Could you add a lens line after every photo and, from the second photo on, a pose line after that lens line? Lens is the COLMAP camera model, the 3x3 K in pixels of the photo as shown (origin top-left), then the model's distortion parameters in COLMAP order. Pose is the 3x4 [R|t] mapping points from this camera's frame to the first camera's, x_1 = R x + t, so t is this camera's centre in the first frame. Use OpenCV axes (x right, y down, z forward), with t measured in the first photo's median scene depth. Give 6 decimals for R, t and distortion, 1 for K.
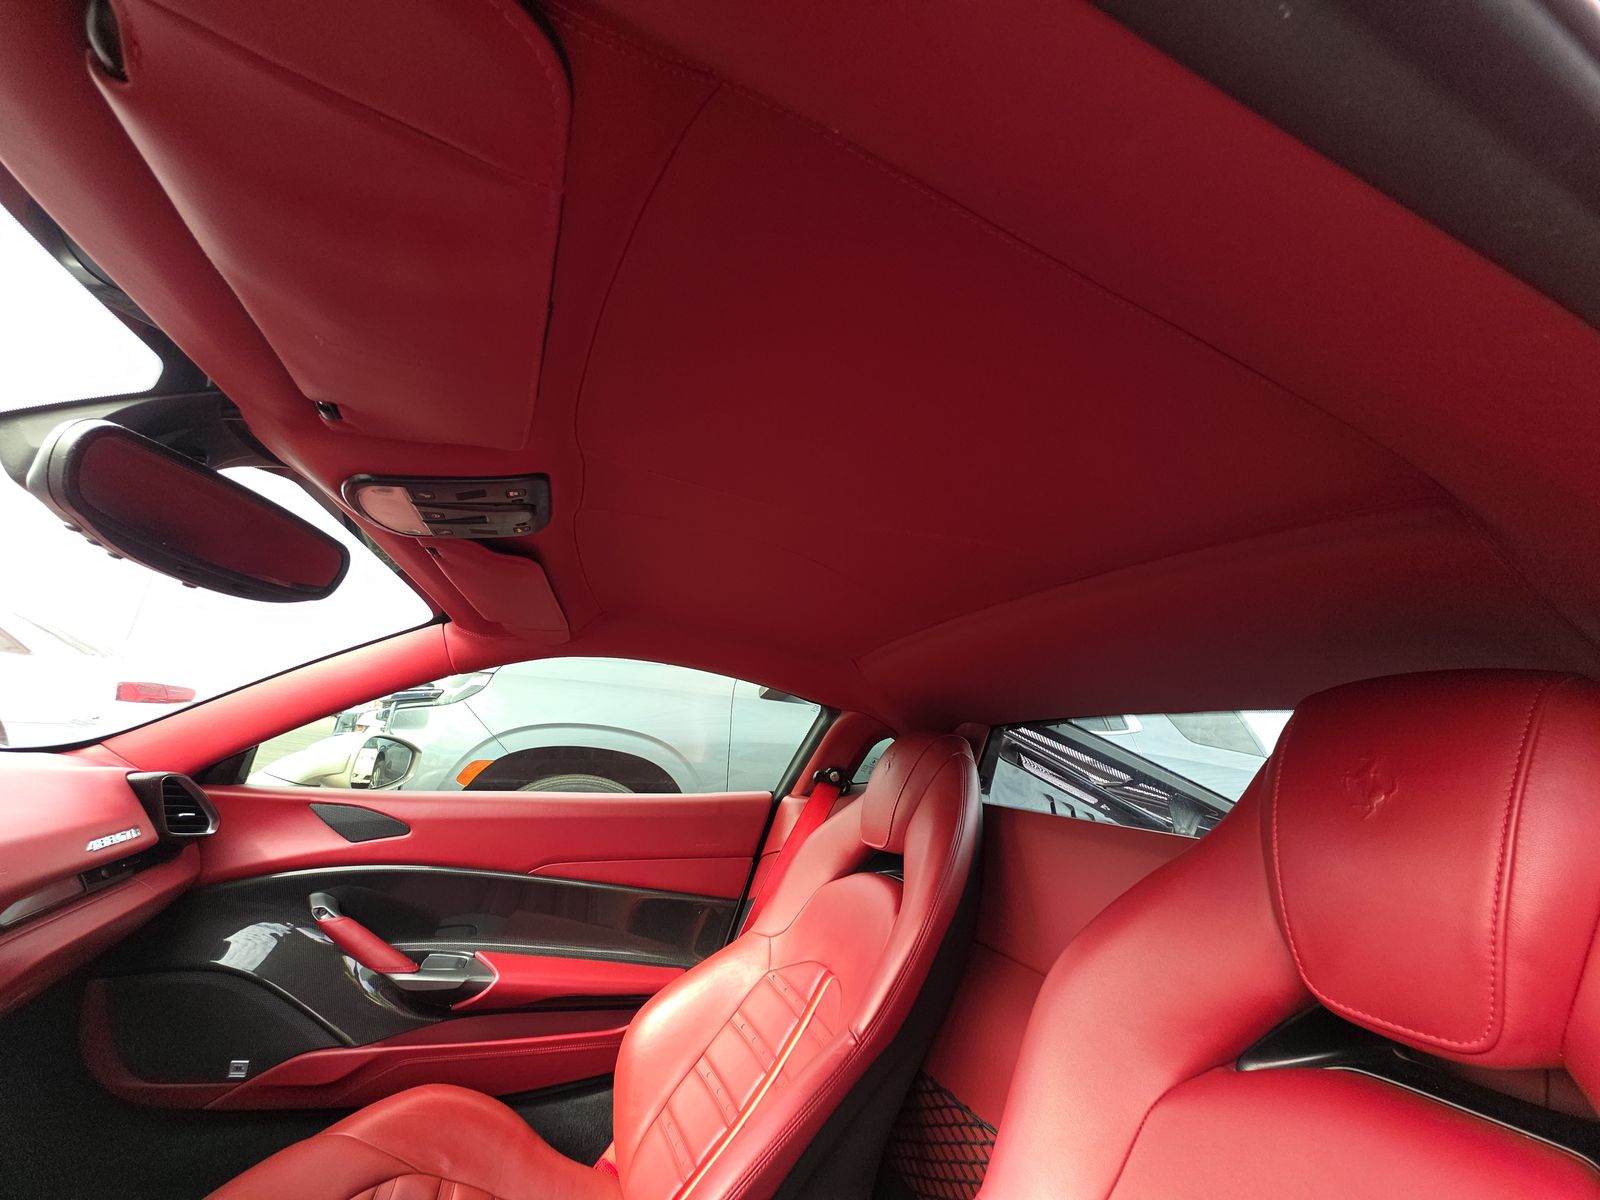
lens RADIAL K [[630.4, 0, 797.2], [0, 630.4, 600.7], [0, 0, 1]] dist [0.011009, -0.006316]
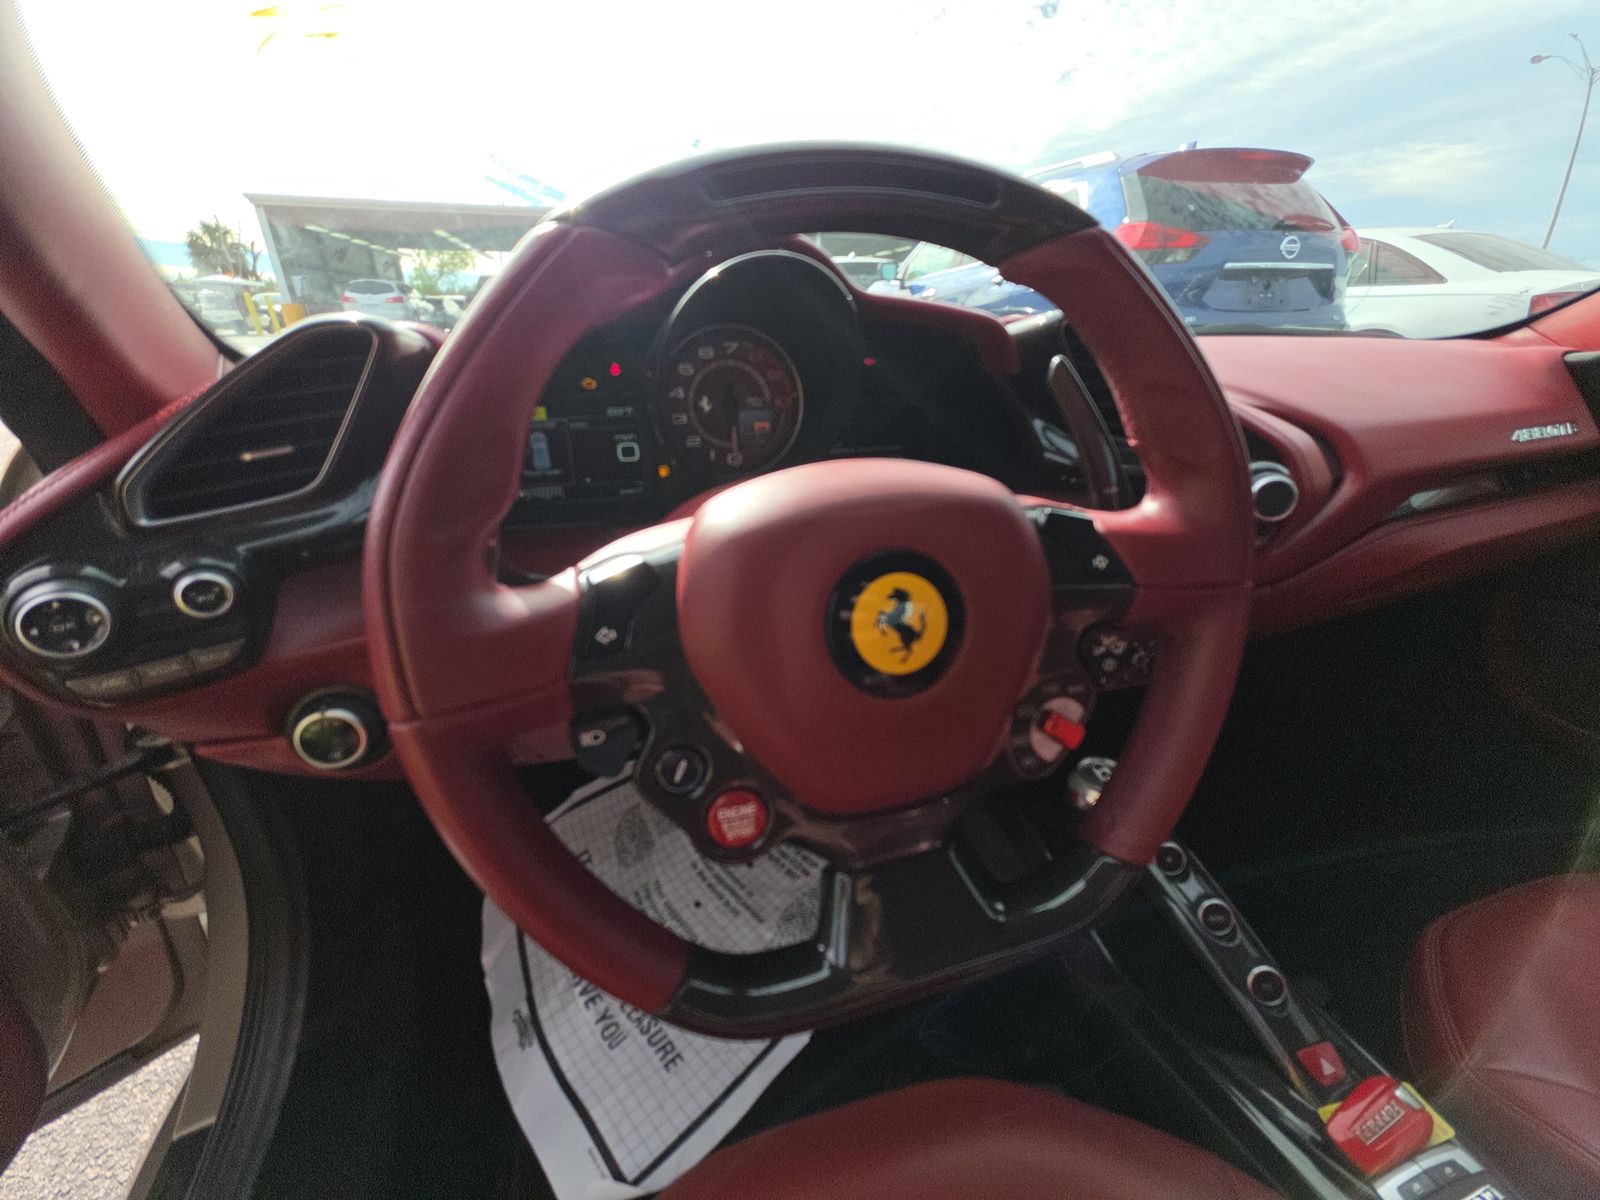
lens RADIAL K [[620.1, 0, 796.3], [0, 620.1, 601.1], [0, 0, 1]] dist [0.025242, -0.013298]
pose [[-0.070264, 0.301038, -0.951020, -0.148002], [0.251058, 0.928025, 0.275210, 0.091433], [0.965419, -0.219424, -0.140784, 0.112492]]
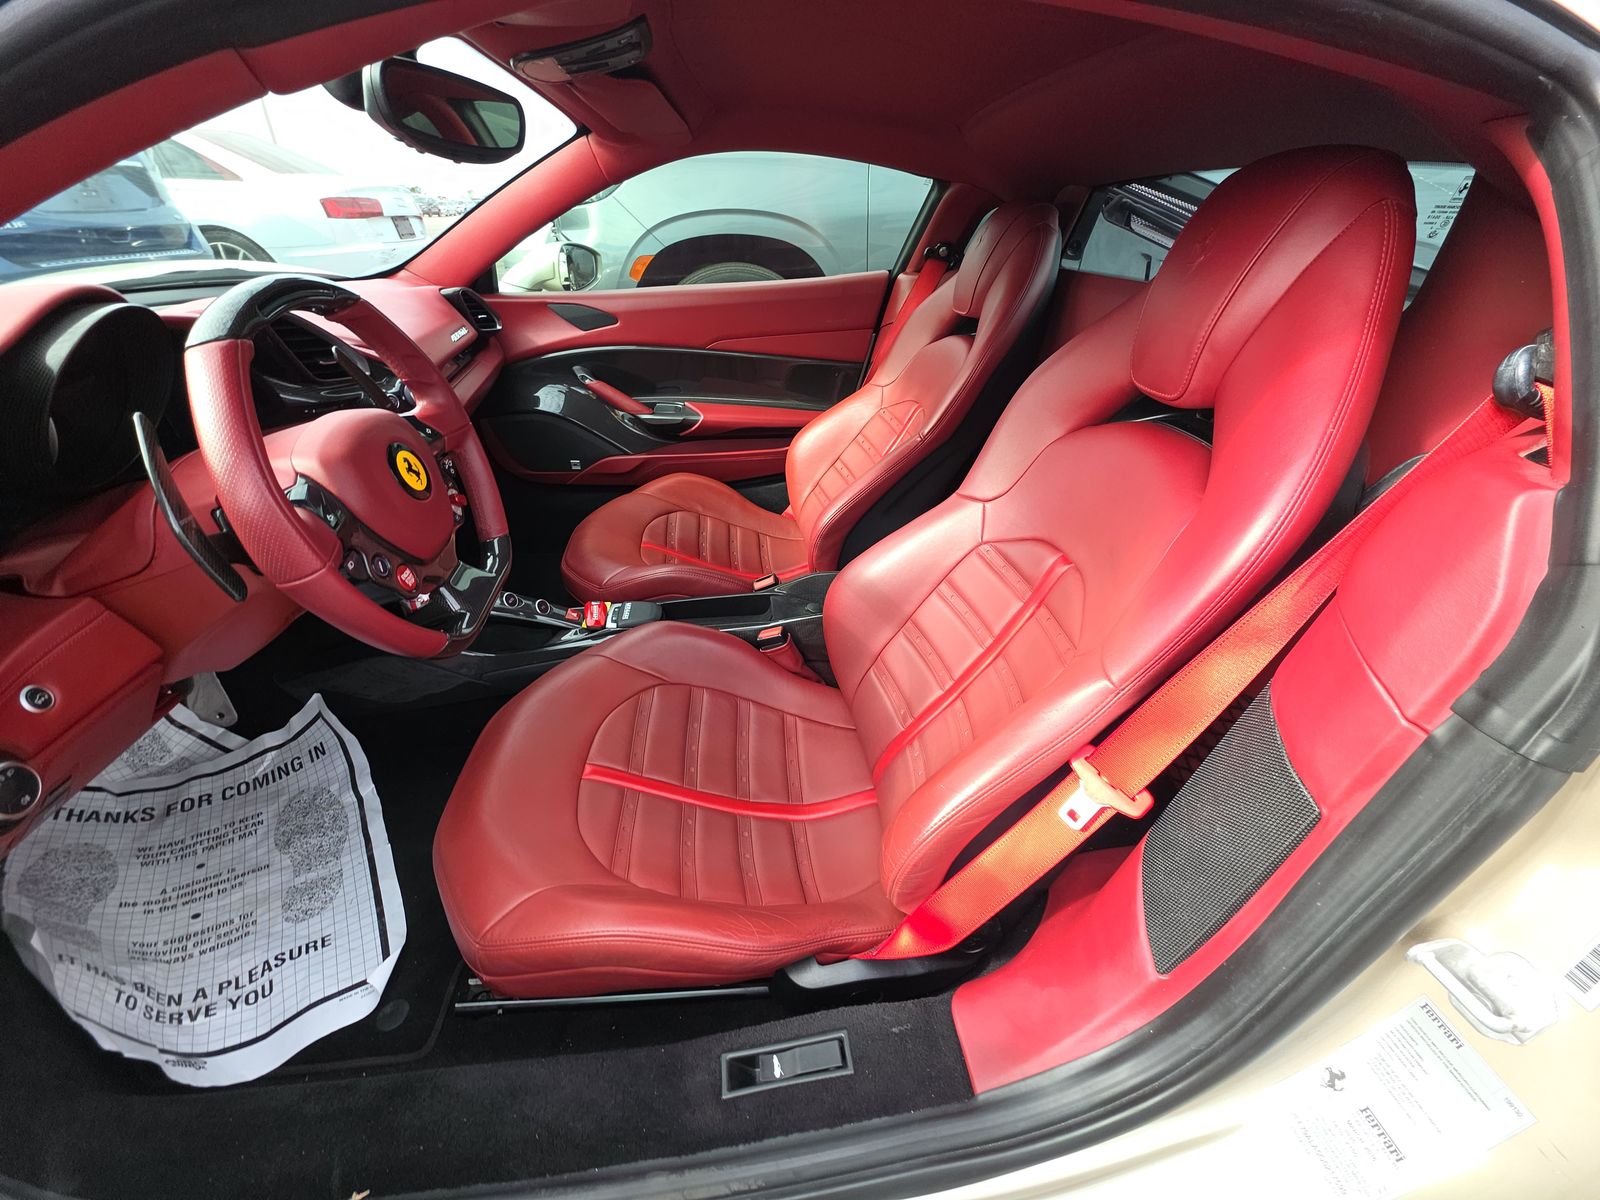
lens RADIAL K [[630.4, 0, 797.2], [0, 630.4, 600.7], [0, 0, 1]] dist [0.011009, -0.006316]
pose [[0.970294, 0.051233, -0.236440, 0.131298], [0.129934, 0.714044, 0.687938, -0.103384], [0.204074, -0.698224, 0.686176, -0.309653]]
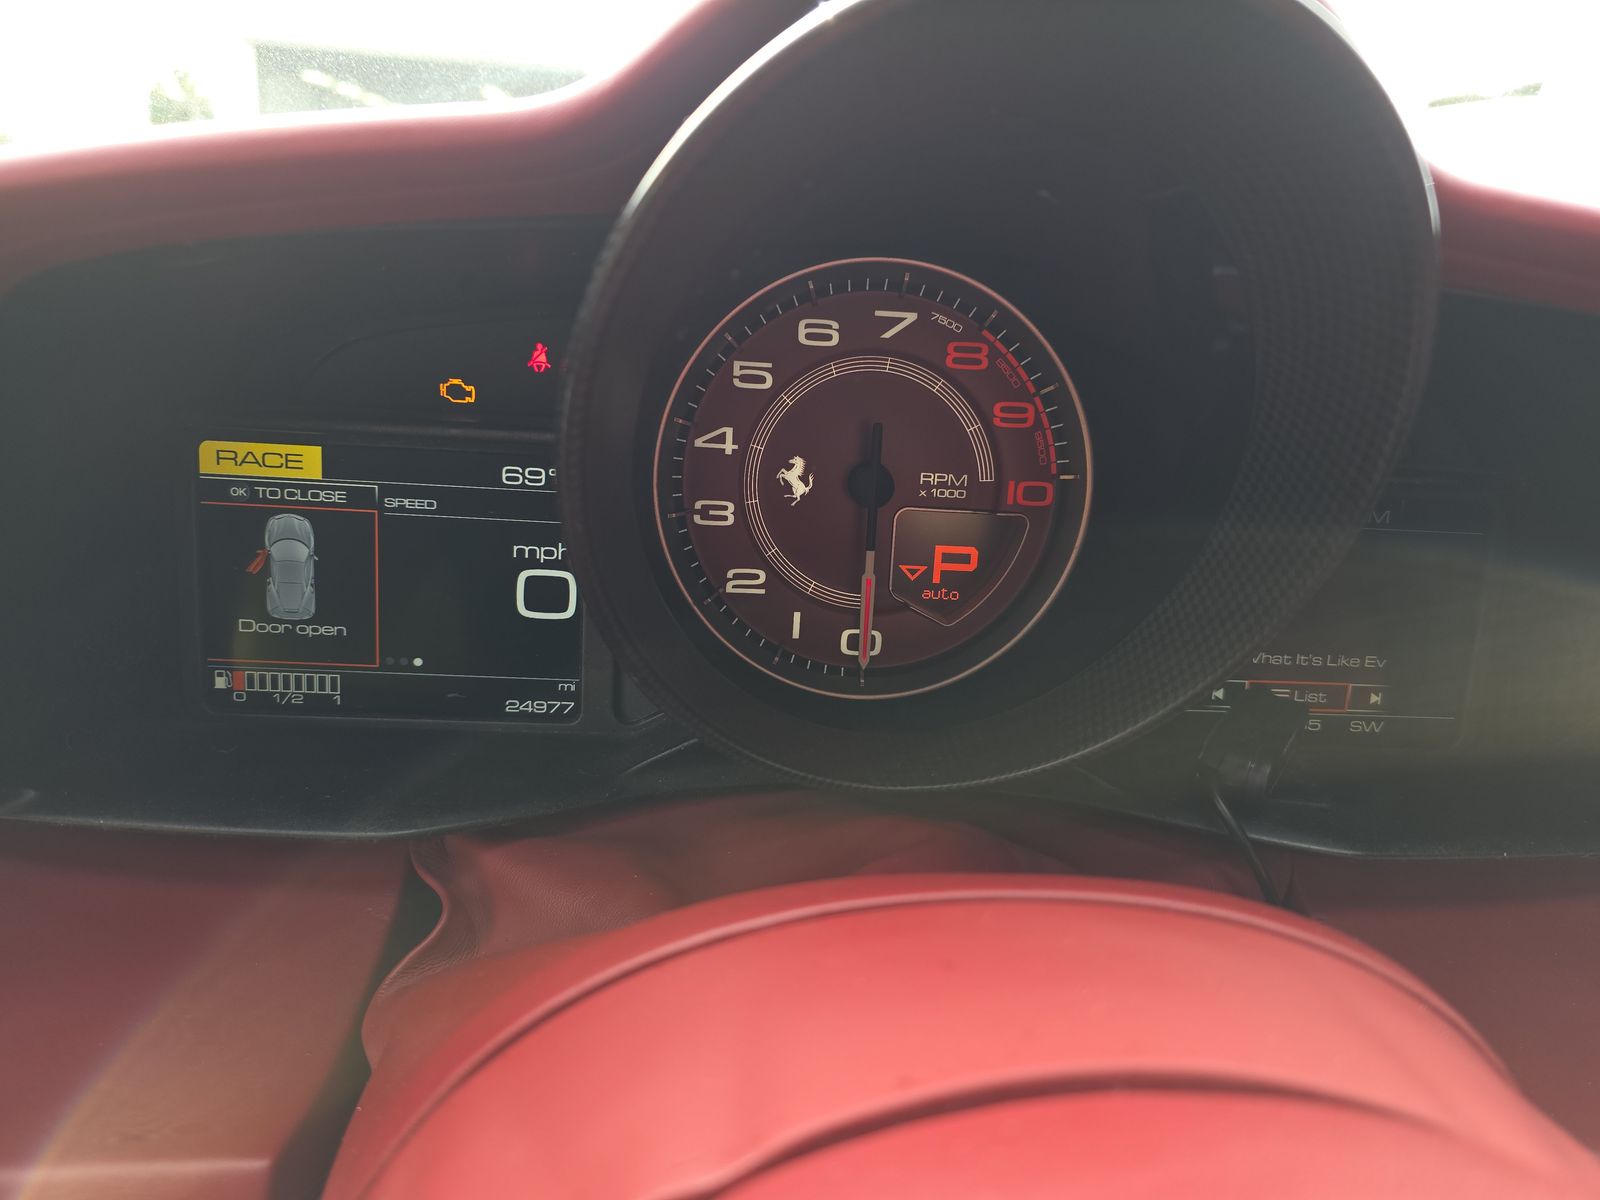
lens RADIAL K [[1074.9, 0, 800.0], [0, 1074.9, 600.0], [0, 0, 1]] dist [0.055396, -0.000007]
pose [[-0.261199, 0.148579, -0.953782, -0.389951], [0.148594, 0.982495, 0.112358, 0.062938], [0.953779, -0.112378, -0.278705, 0.083945]]
